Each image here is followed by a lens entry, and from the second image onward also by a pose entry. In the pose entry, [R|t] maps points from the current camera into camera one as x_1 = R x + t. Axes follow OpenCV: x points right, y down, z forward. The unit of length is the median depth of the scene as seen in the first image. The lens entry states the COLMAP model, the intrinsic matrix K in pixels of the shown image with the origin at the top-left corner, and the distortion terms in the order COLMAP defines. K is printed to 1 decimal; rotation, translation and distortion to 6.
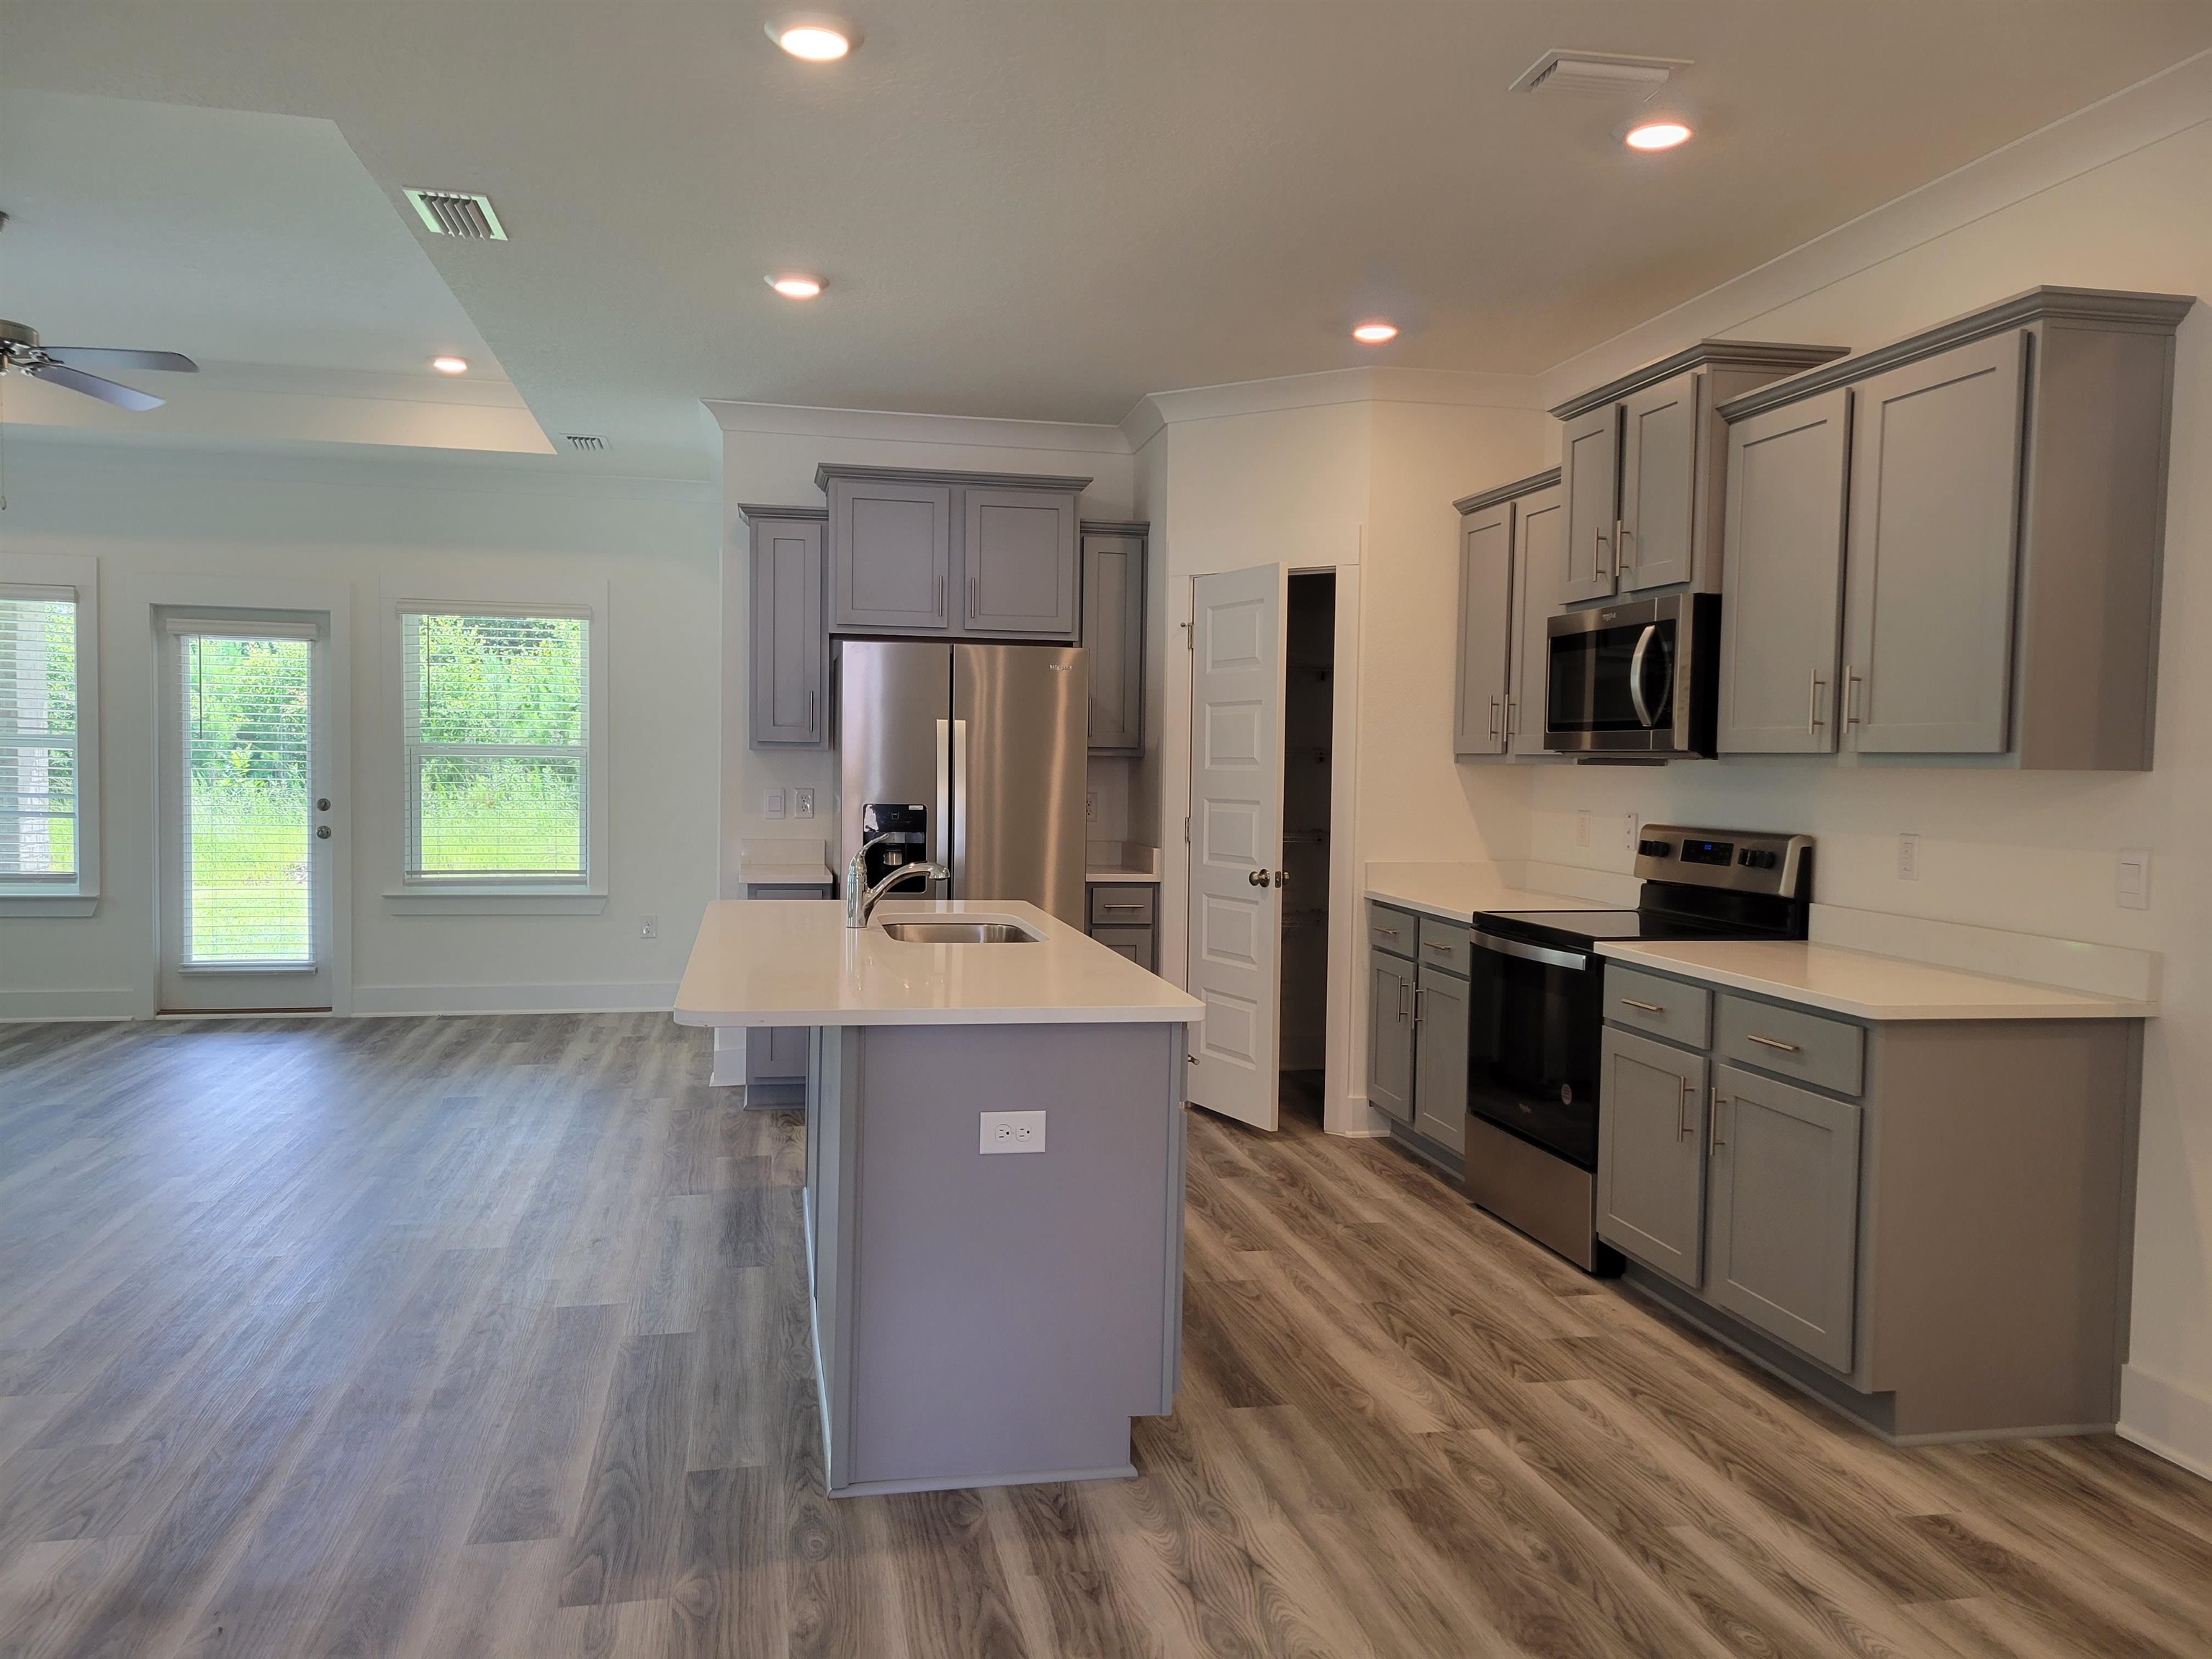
lens RADIAL K [[1663.5, 0, 1106.6], [0, 1663.5, 839.3], [0, 0, 1]] dist [0.060576, -0.002767]
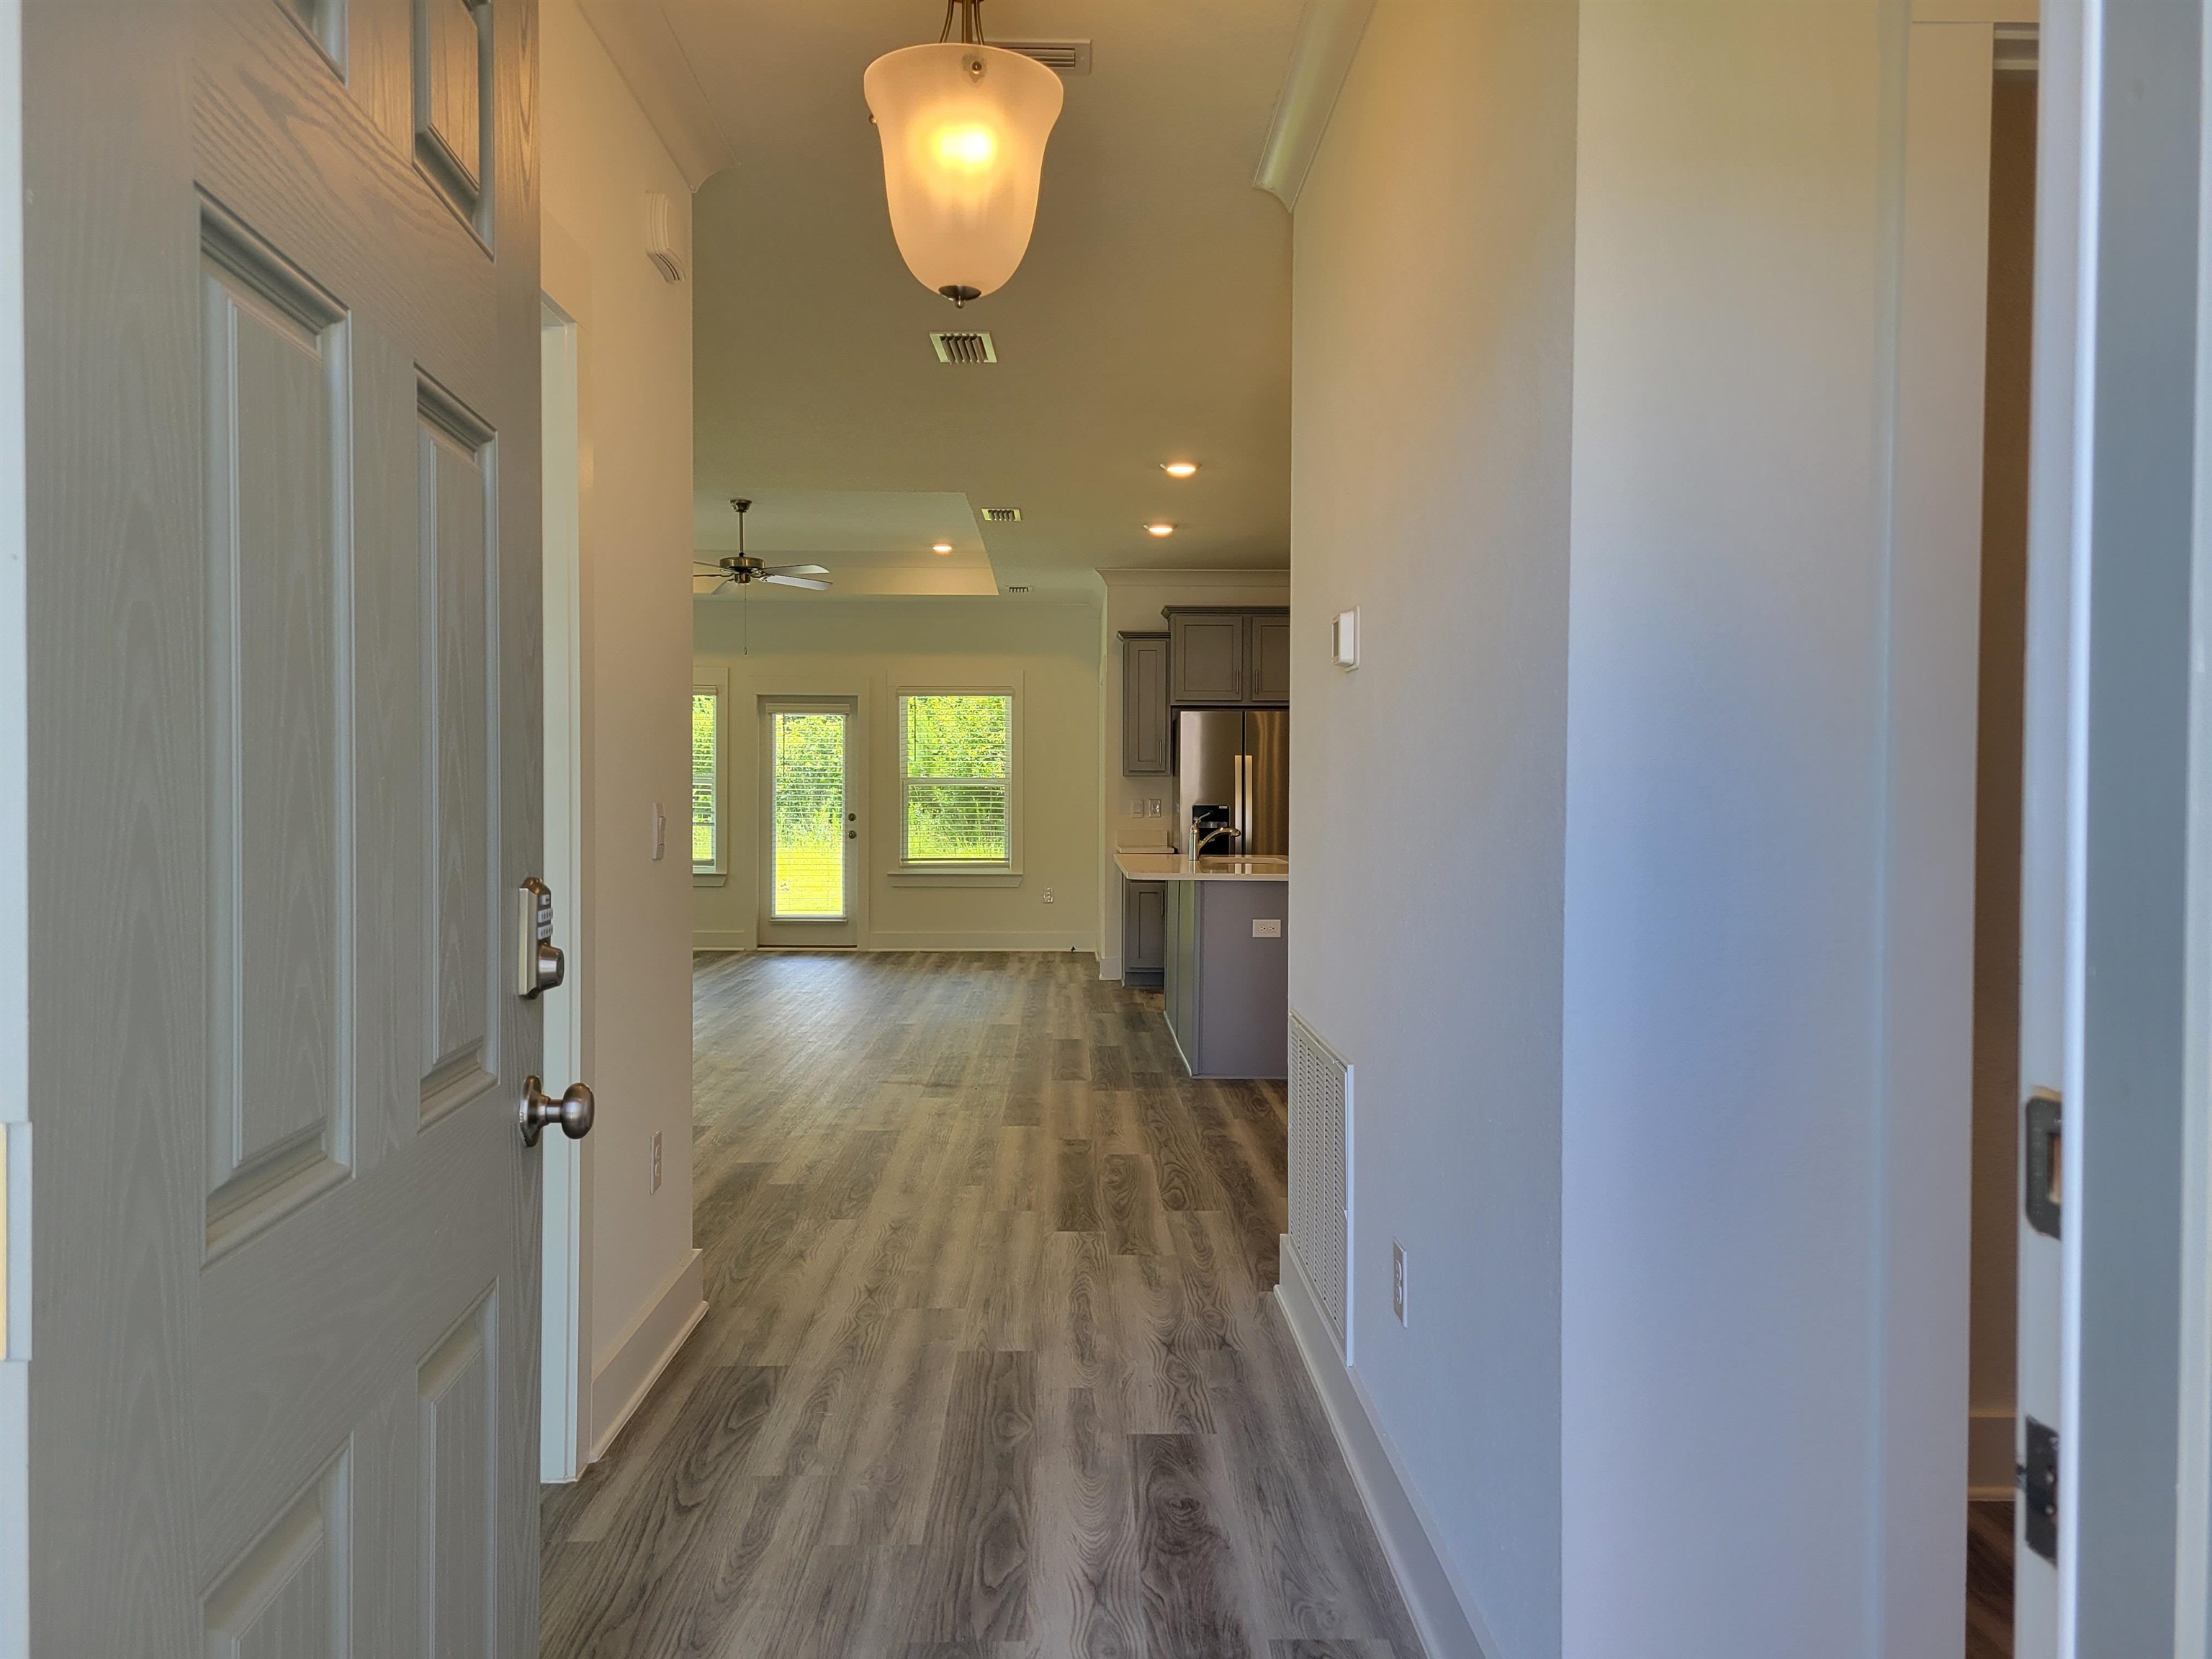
lens RADIAL K [[1663.5, 0, 1102.9], [0, 1663.5, 826.0], [0, 0, 1]] dist [0.060576, -0.002767]
pose [[0.983041, -0.008375, -0.183196, 0.064785], [0.002564, 0.999487, -0.031931, 0.045831], [0.183369, 0.030920, 0.982558, -0.589964]]
